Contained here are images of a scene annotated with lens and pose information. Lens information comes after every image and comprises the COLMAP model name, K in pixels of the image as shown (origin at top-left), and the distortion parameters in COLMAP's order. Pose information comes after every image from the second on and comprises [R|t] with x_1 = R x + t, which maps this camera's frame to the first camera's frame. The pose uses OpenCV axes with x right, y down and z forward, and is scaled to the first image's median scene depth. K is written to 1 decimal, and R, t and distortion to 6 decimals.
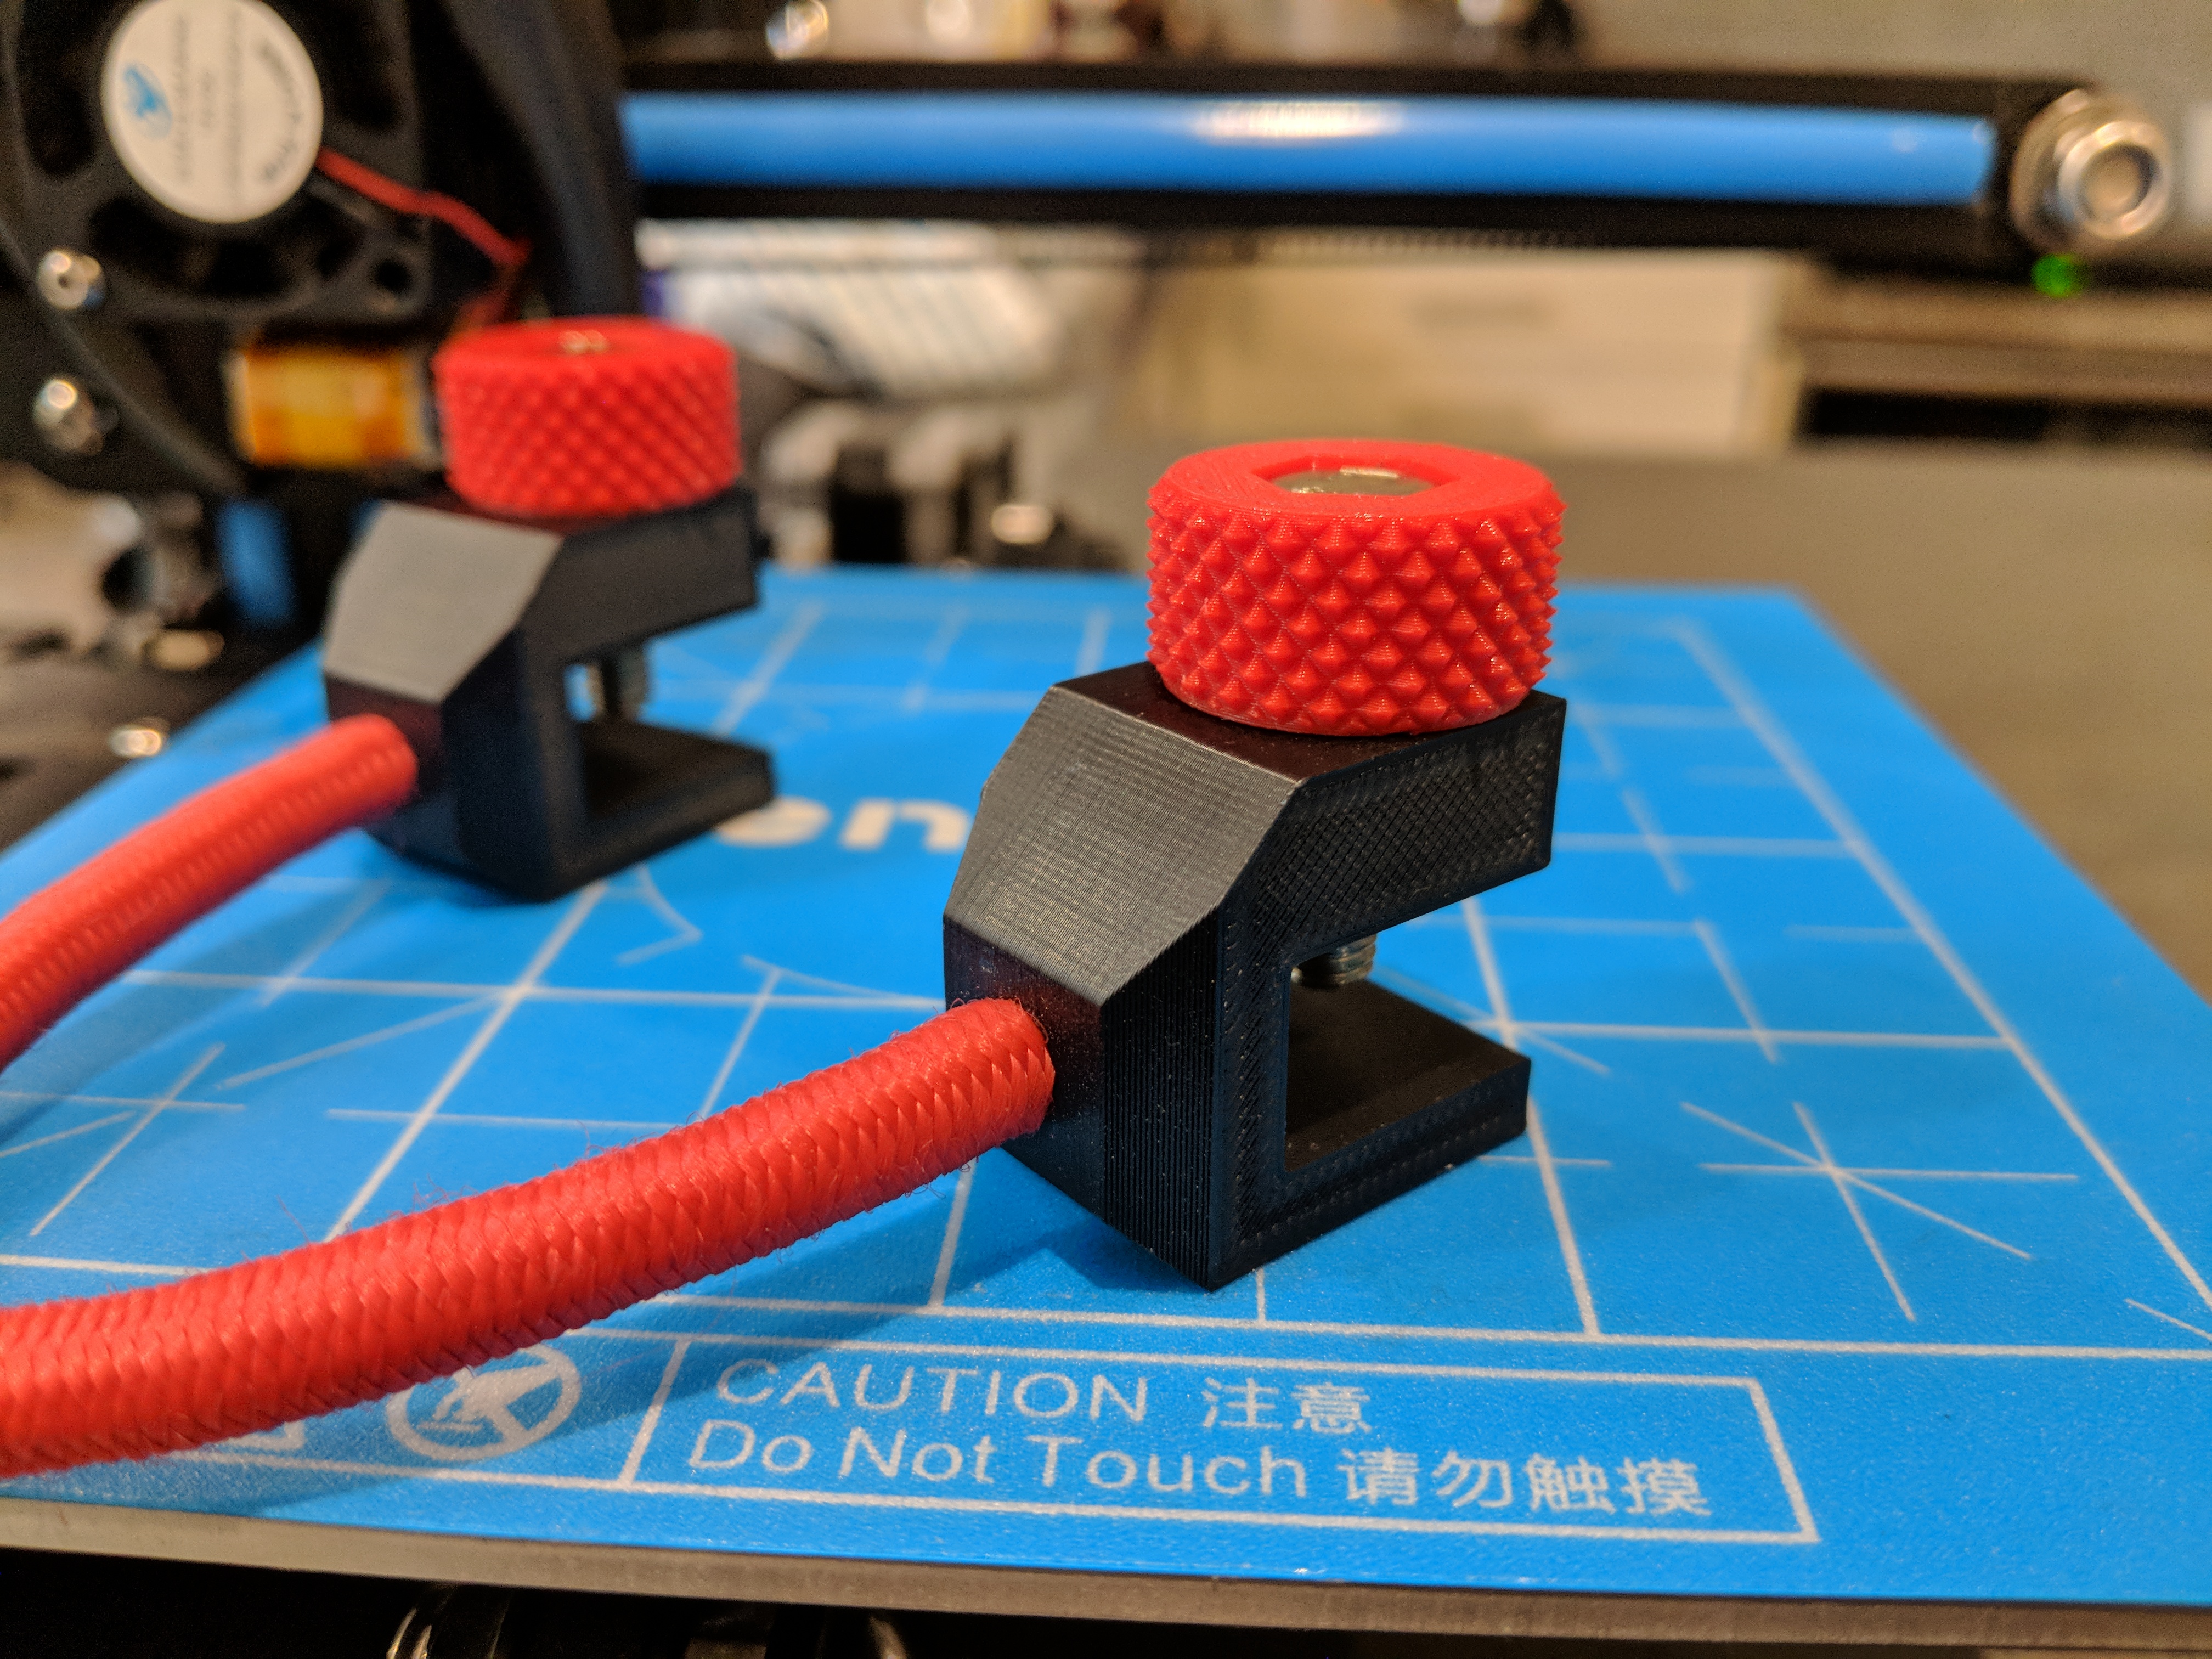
lens RADIAL K [[1875.5, 0, 1106.0], [0, 1875.5, 829.5], [0, 0, 1]] dist [-0.036542, -0.063519]
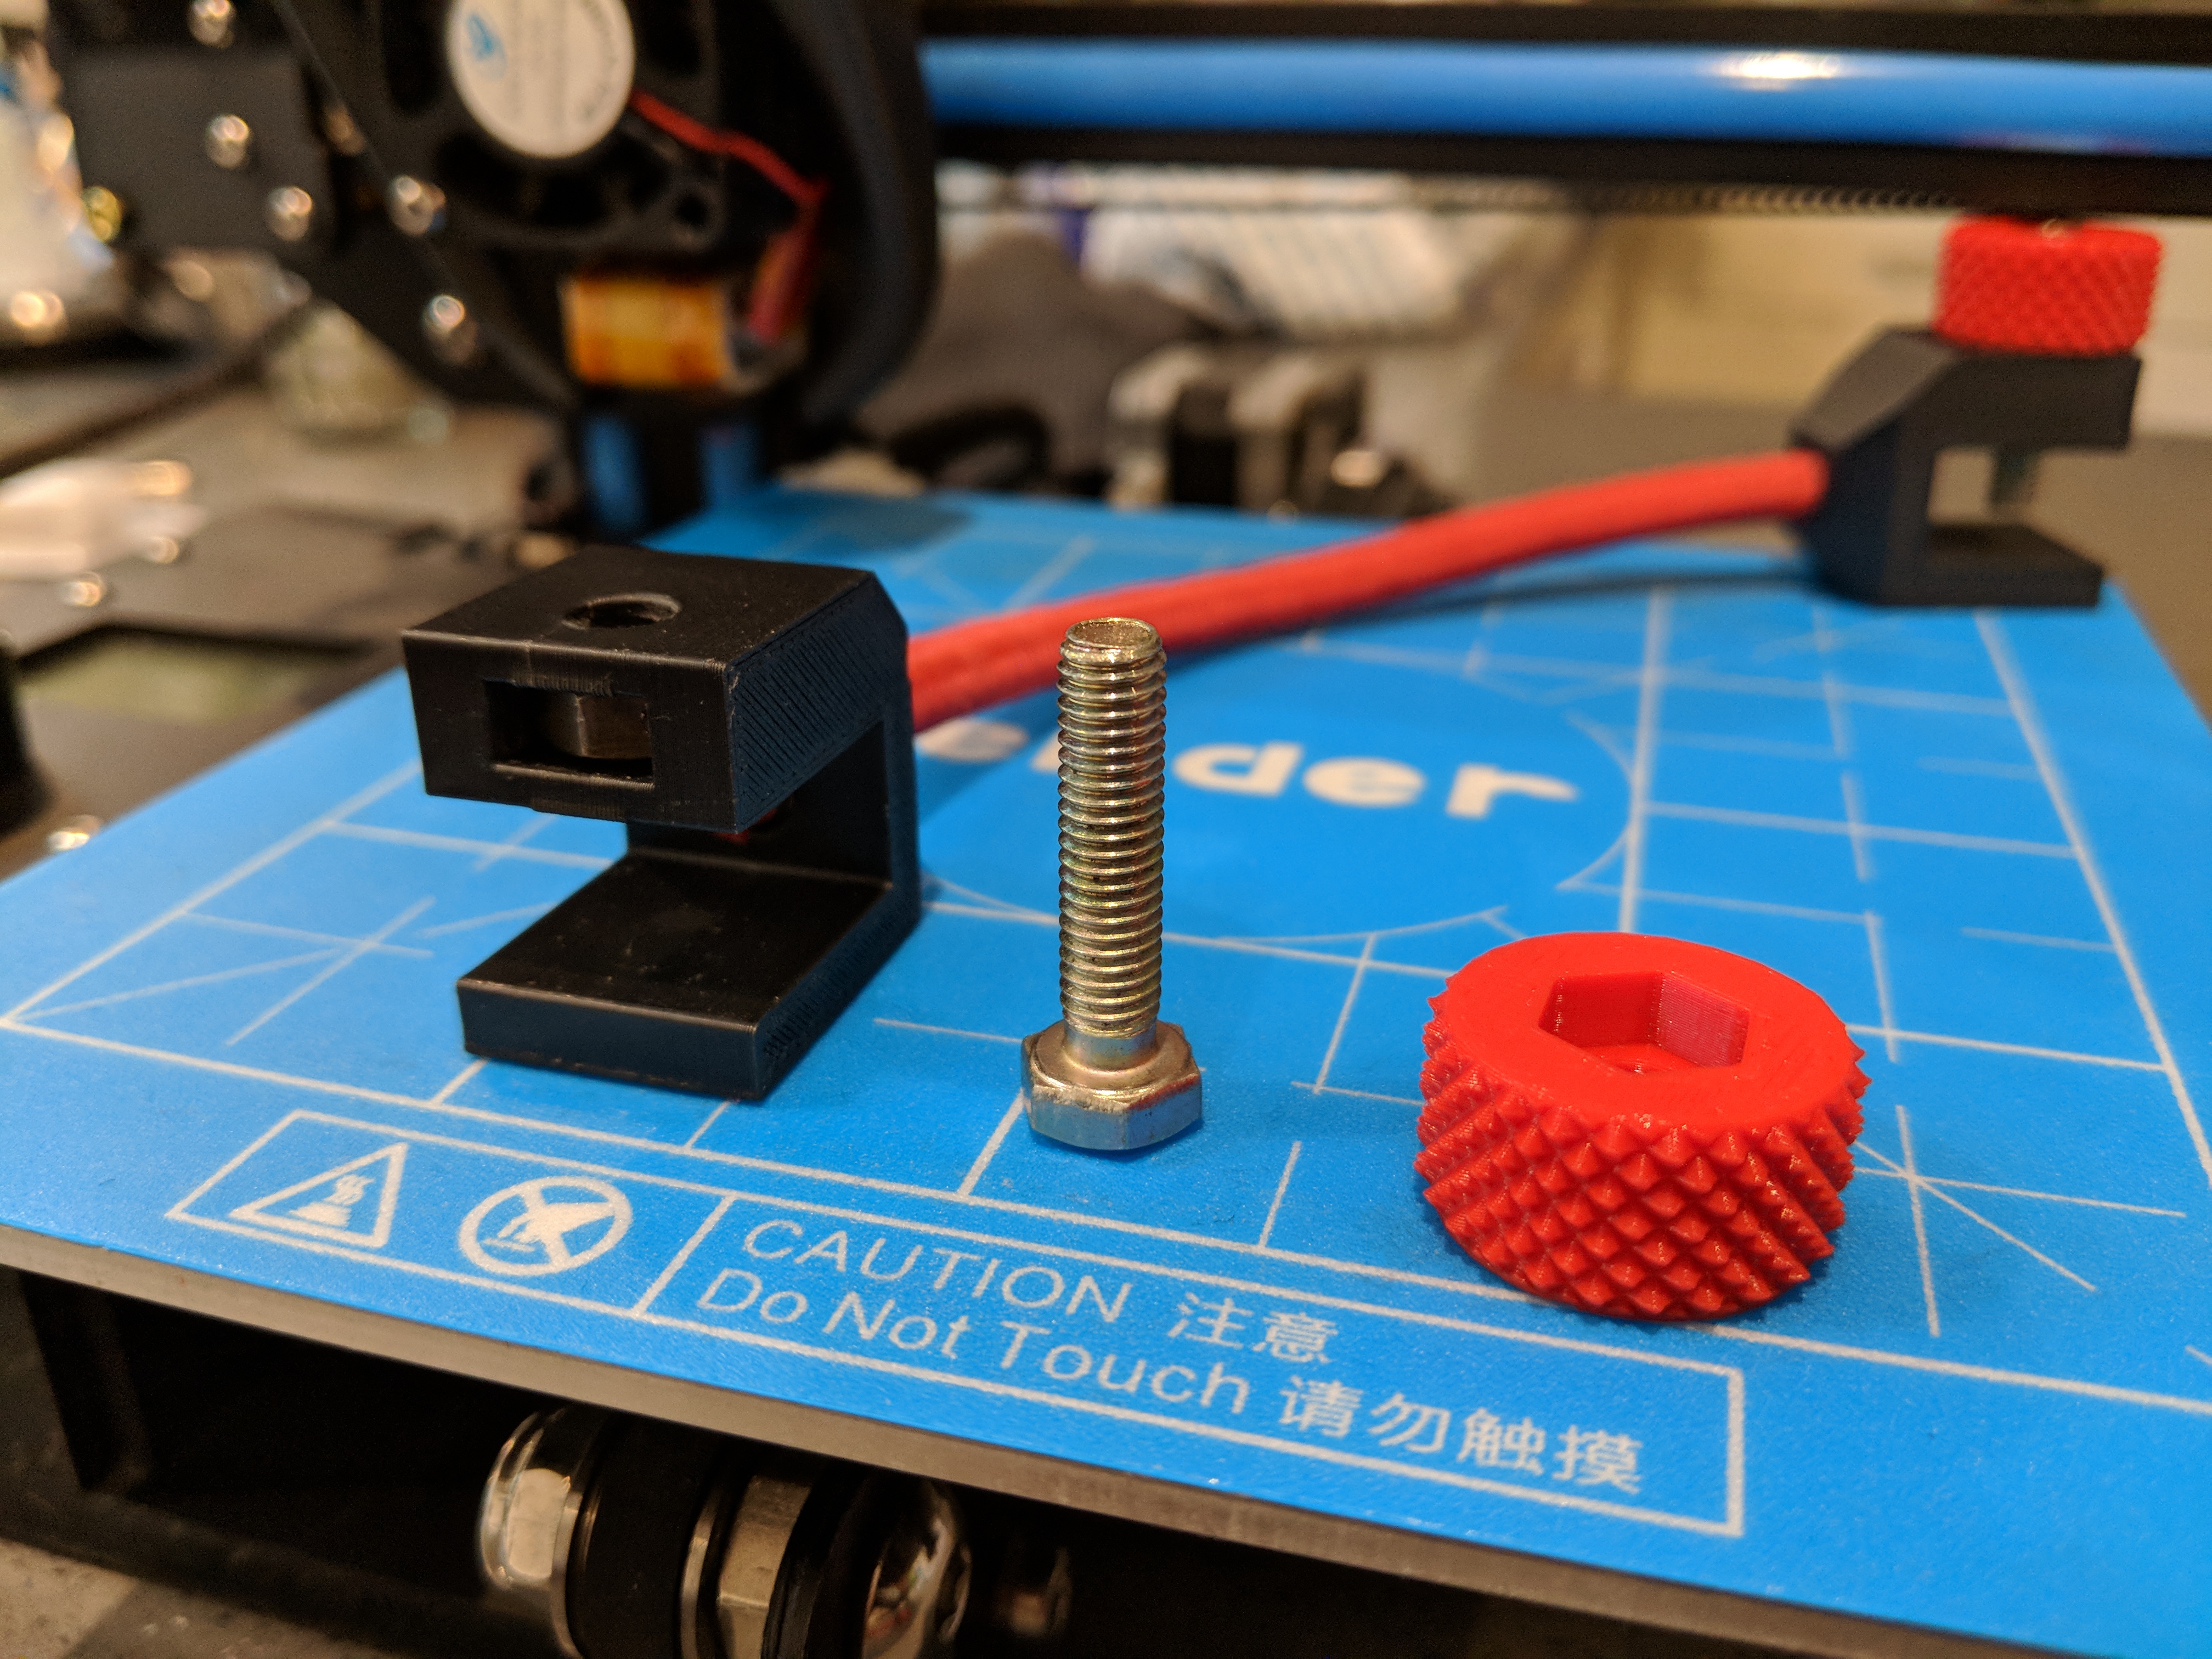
lens RADIAL K [[1863.5, 0, 1106.0], [0, 1863.5, 829.5], [0, 0, 1]] dist [-0.006539, -0.107760]
pose [[0.973760, 0.081182, -0.212607, 0.217570], [-0.074853, 0.996483, 0.037663, 0.001183], [0.214917, -0.020760, 0.976412, -0.017626]]
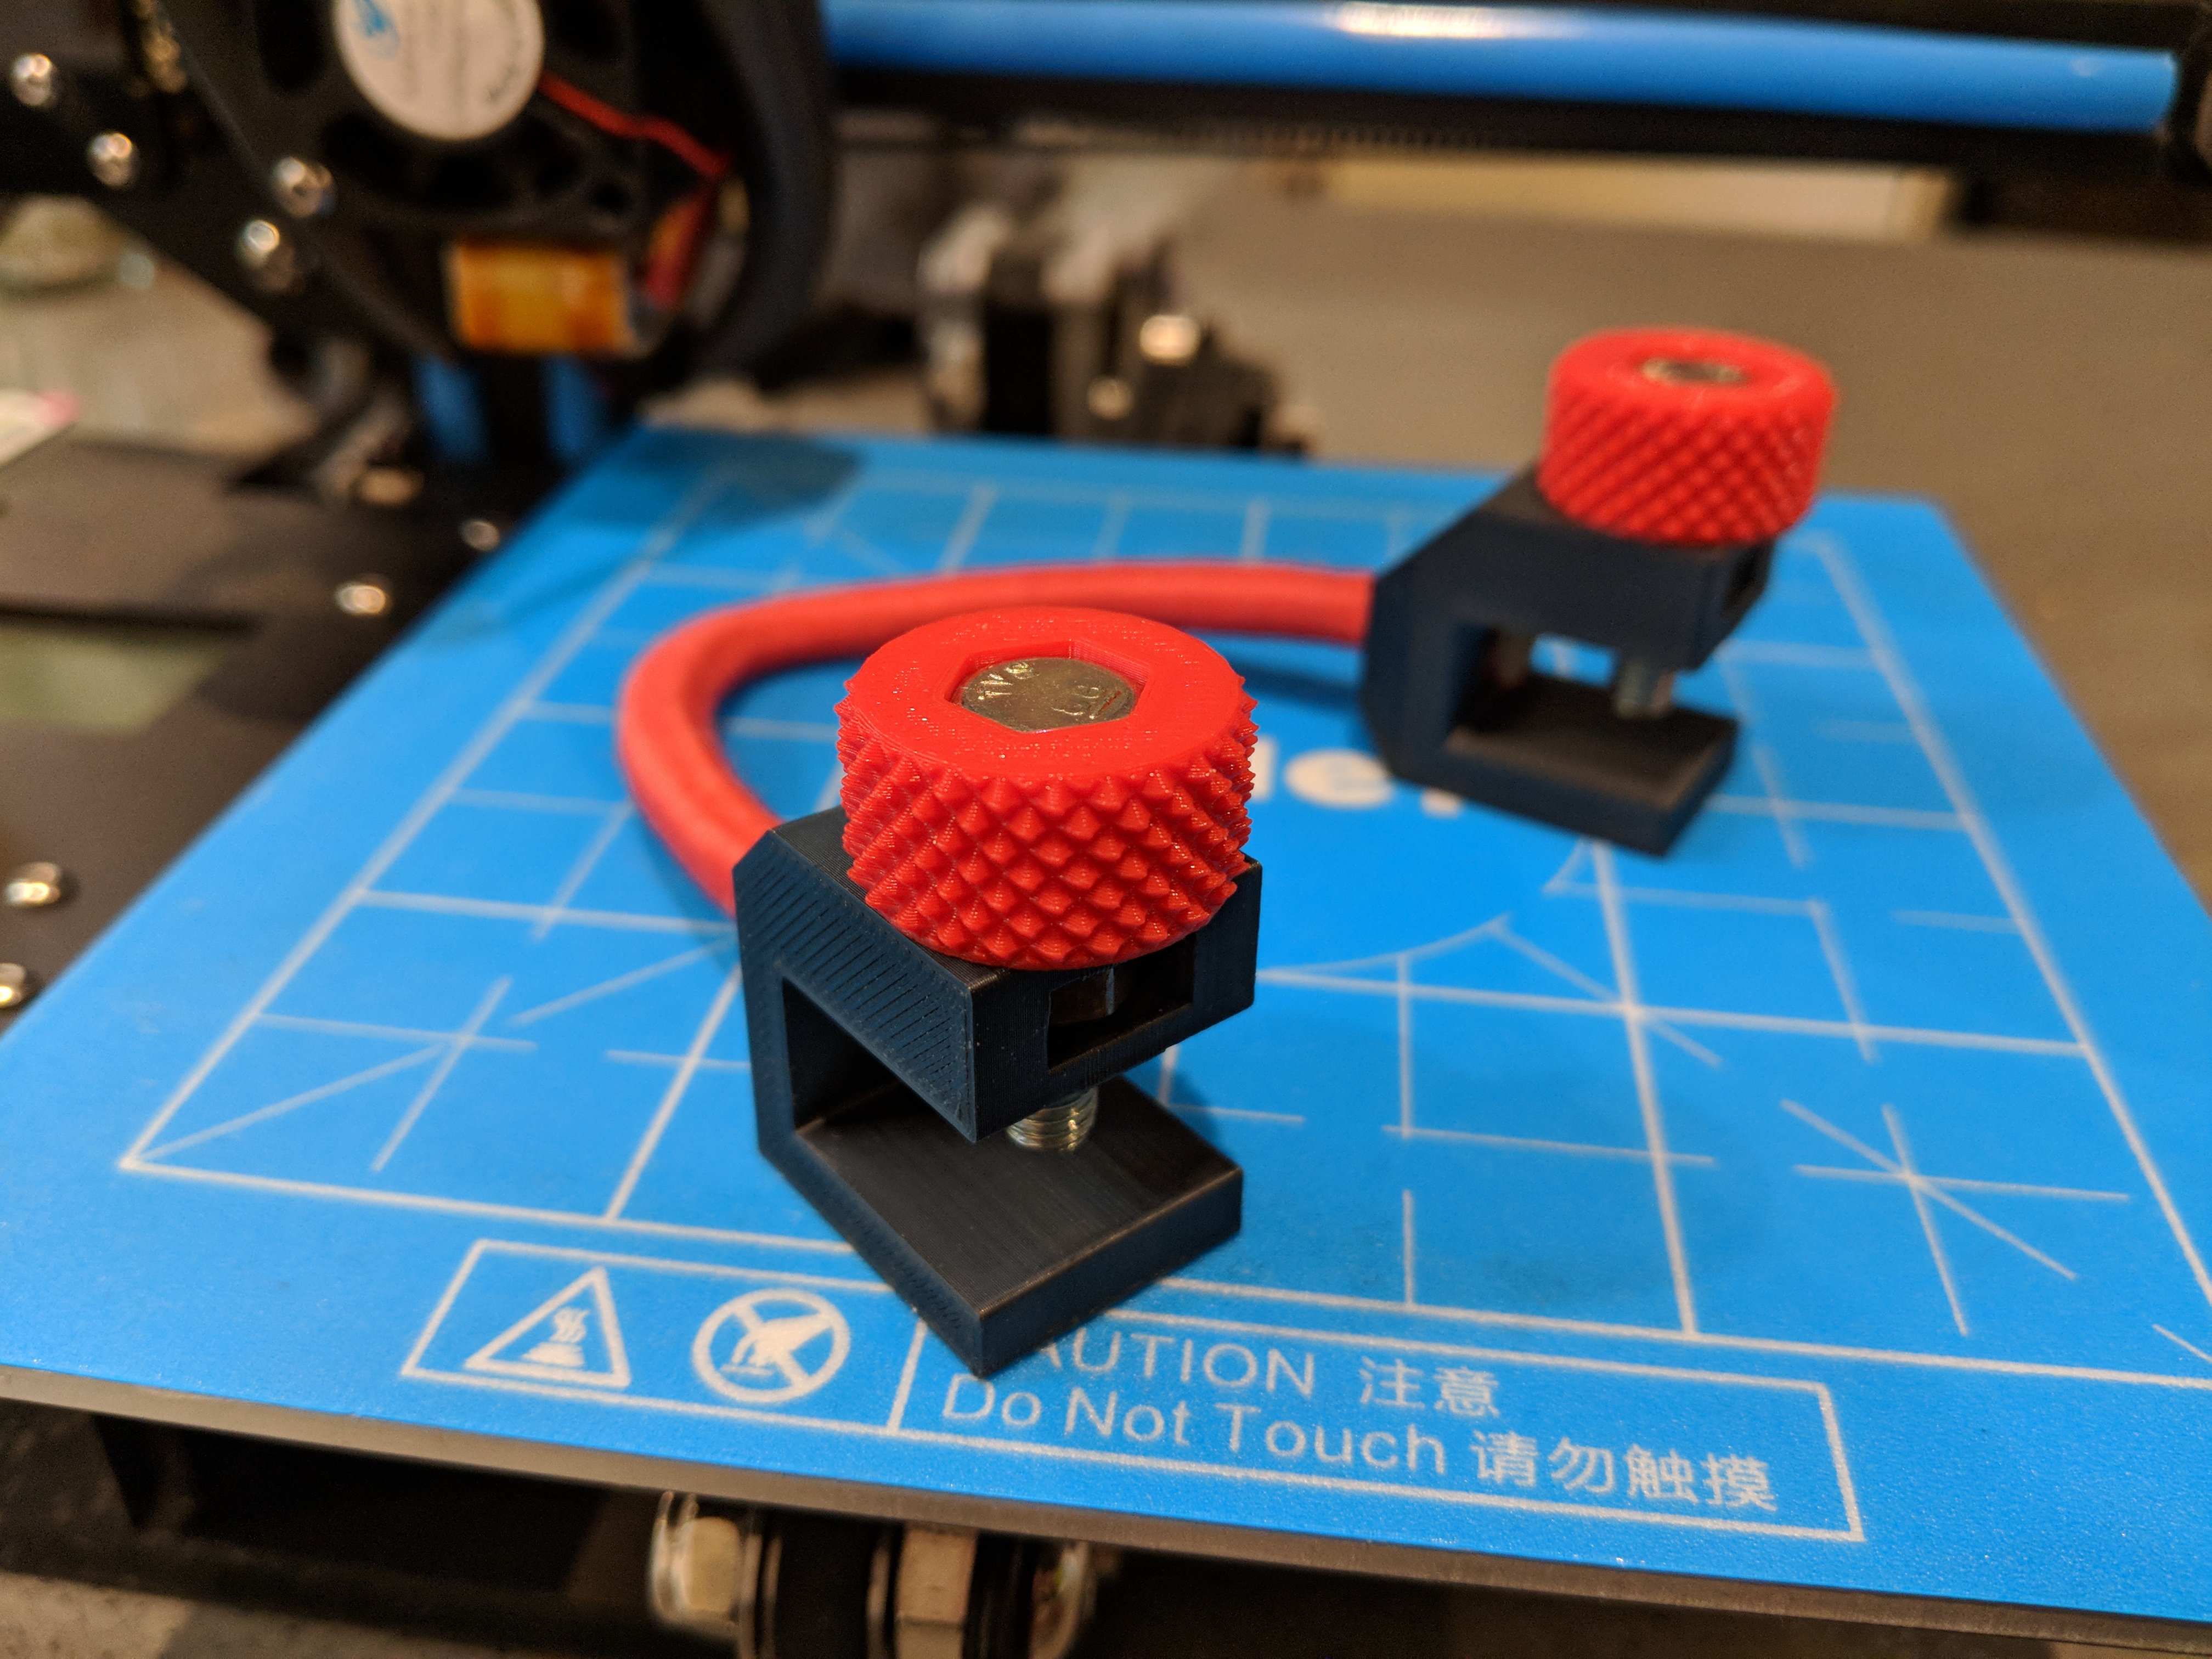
lens RADIAL K [[1856.5, 0, 1106.0], [0, 1856.5, 829.5], [0, 0, 1]] dist [-0.013734, -0.093914]
pose [[0.997600, 0.043502, -0.053874, -0.065000], [-0.034988, 0.988071, 0.149971, -0.225980], [0.059755, -0.147727, 0.987221, -0.147130]]
